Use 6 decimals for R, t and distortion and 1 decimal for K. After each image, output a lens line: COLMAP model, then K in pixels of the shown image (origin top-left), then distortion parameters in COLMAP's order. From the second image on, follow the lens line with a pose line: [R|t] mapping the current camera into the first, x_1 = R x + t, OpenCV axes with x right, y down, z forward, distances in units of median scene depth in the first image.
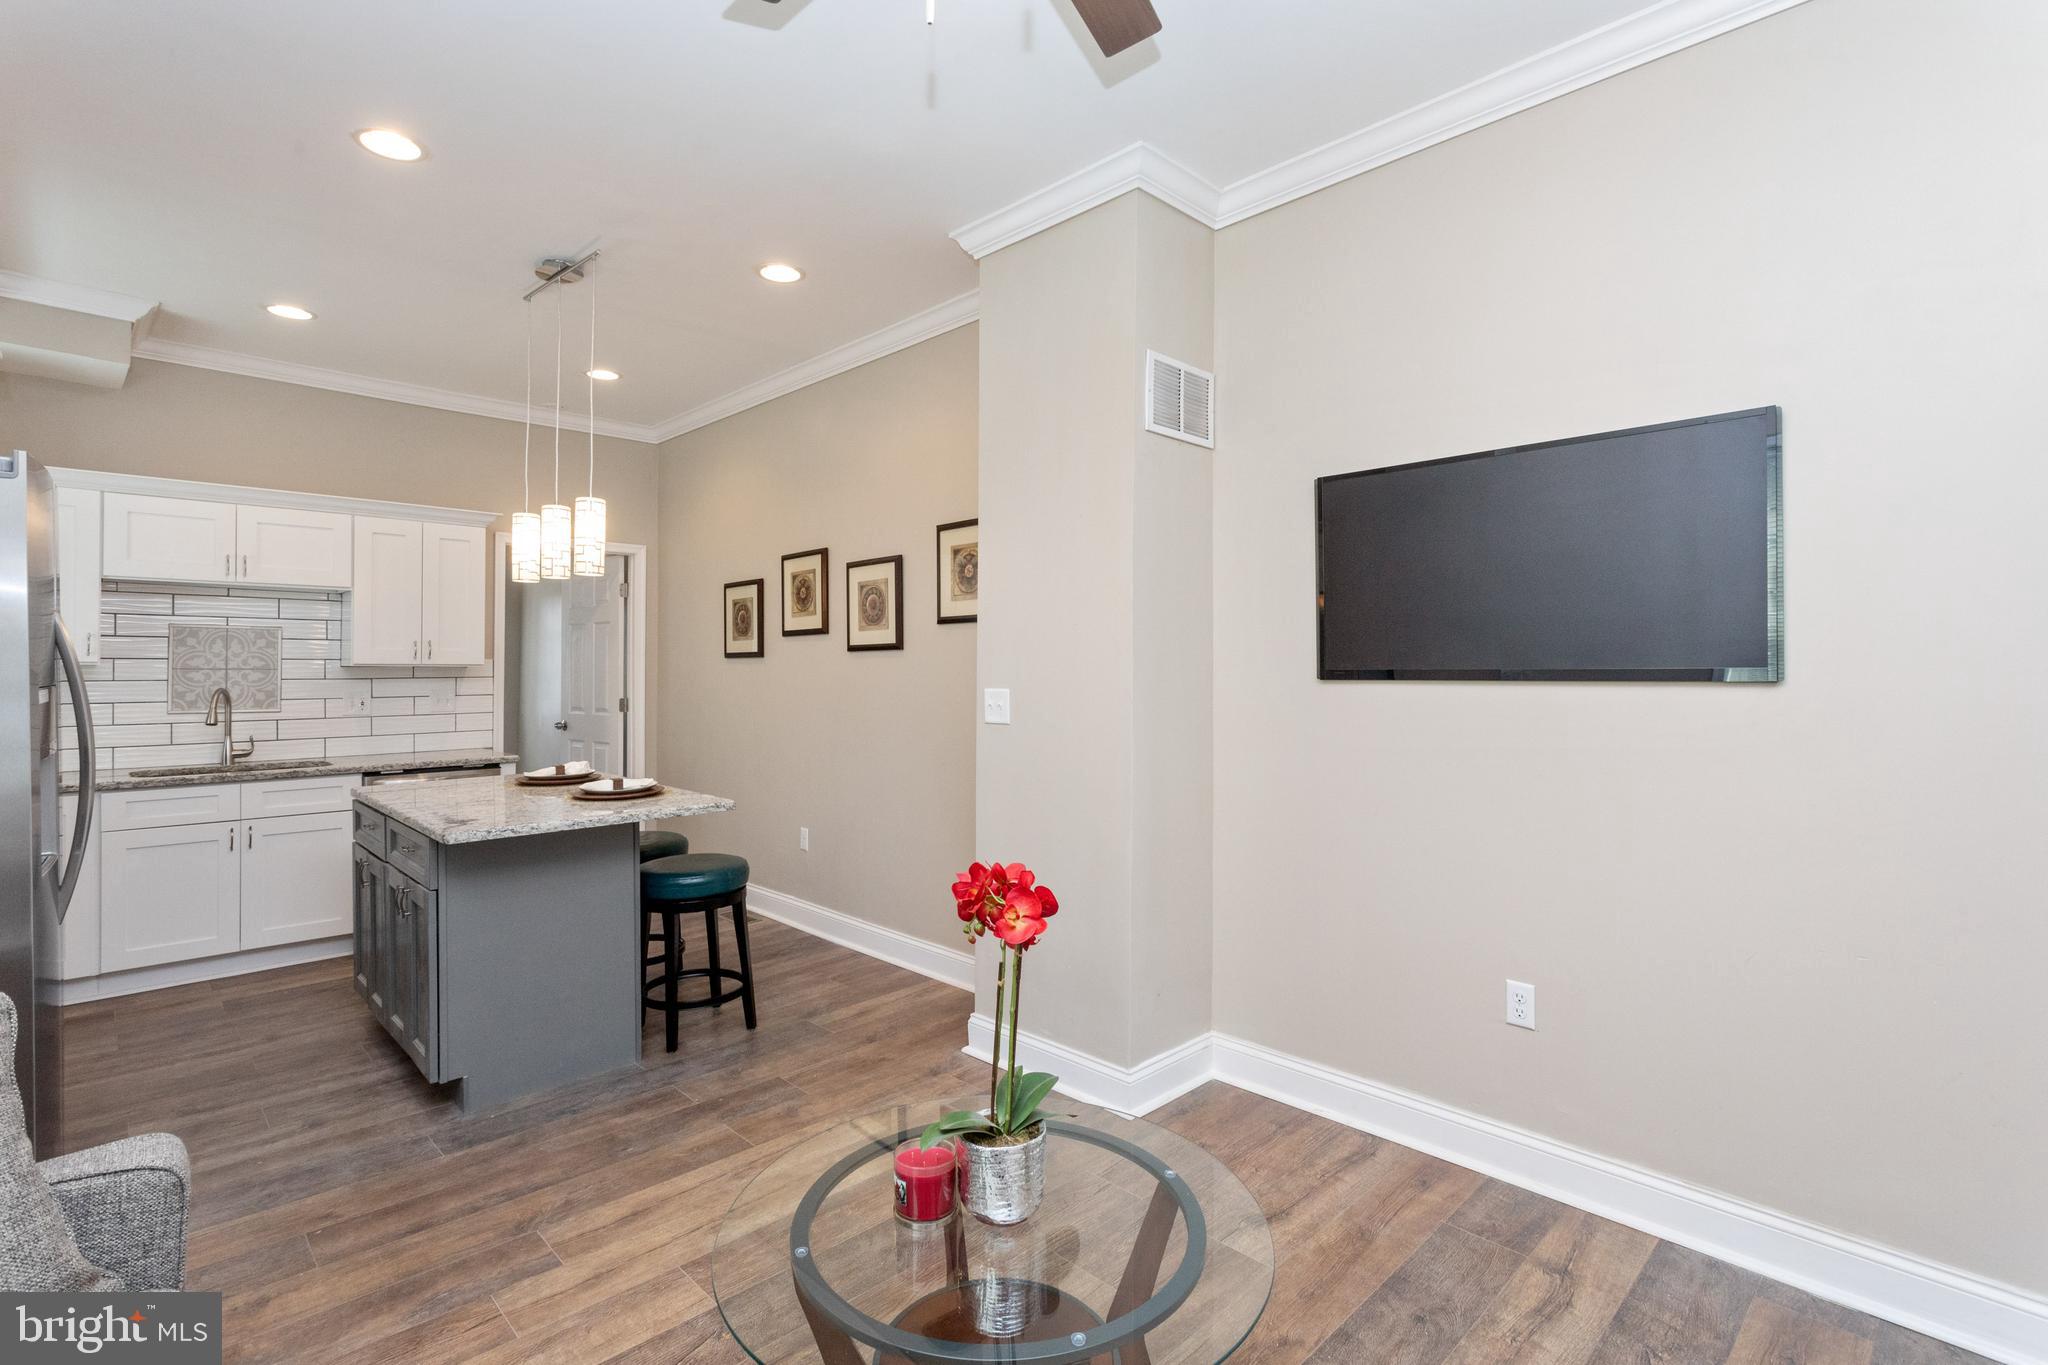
lens RADIAL K [[958.2, 0, 1014.0], [0, 958.2, 664.6], [0, 0, 1]] dist [0.001528, 0.001906]
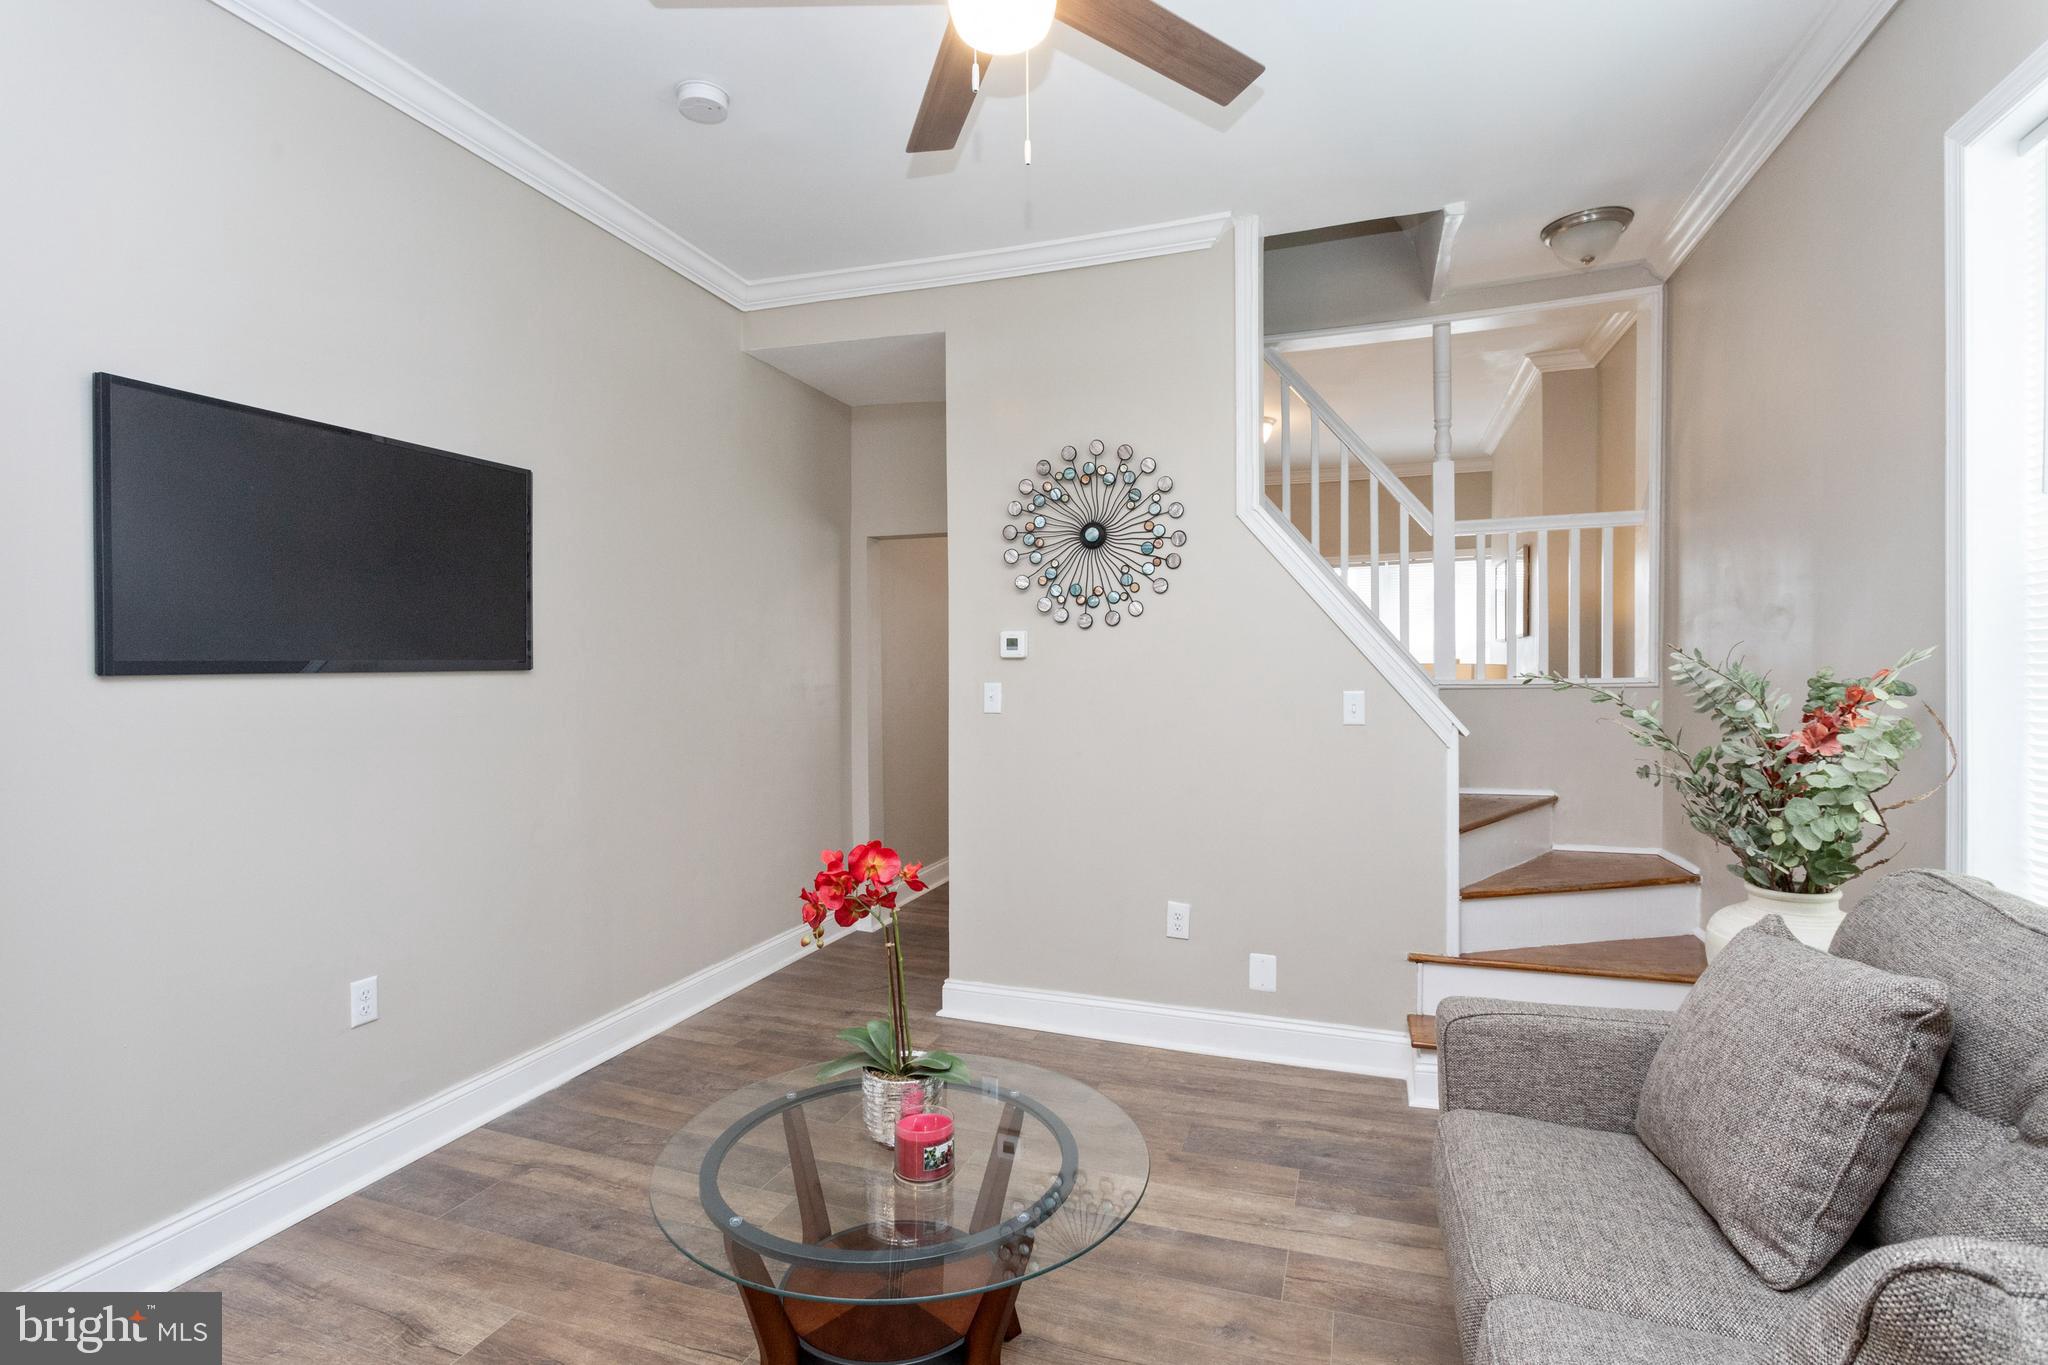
lens RADIAL K [[958.2, 0, 1015.2], [0, 958.2, 680.2], [0, 0, 1]] dist [0.001528, 0.001906]
pose [[-0.435902, -0.009807, 0.899940, -0.690638], [0.001272, 0.999933, 0.011513, 0.014771], [-0.899993, 0.006163, -0.435861, 0.882476]]
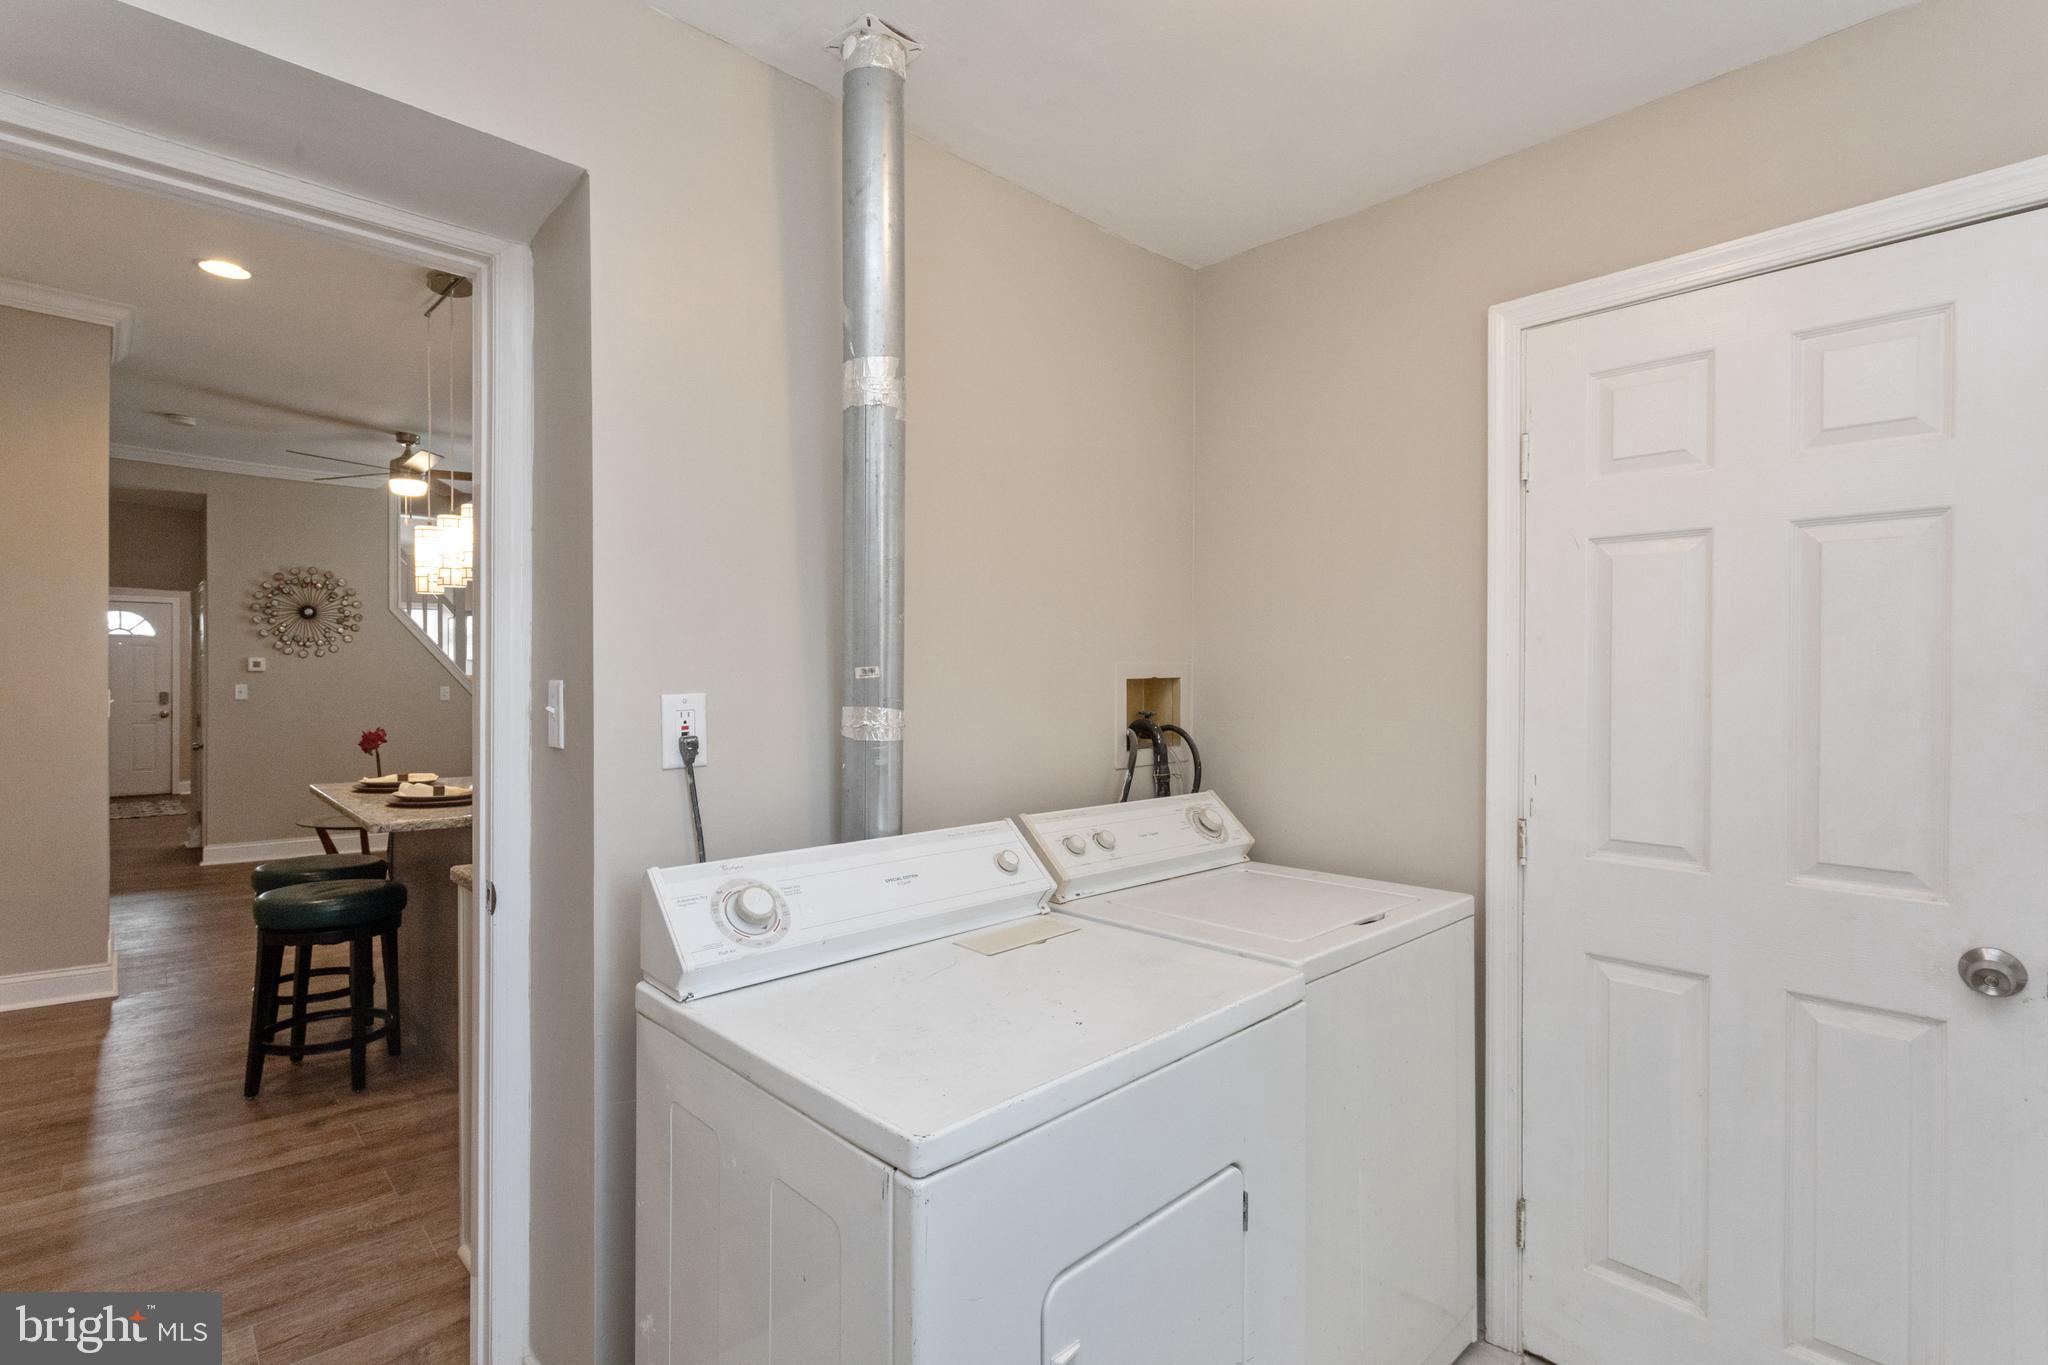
lens RADIAL K [[958.2, 0, 1024.3], [0, 958.2, 674.6], [0, 0, 1]] dist [0.001528, 0.001906]
pose [[-0.999880, -0.006643, 0.014019, -1.697109], [-0.006680, 0.999974, -0.002648, -0.000588], [-0.014001, -0.002741, -0.999898, 3.074895]]
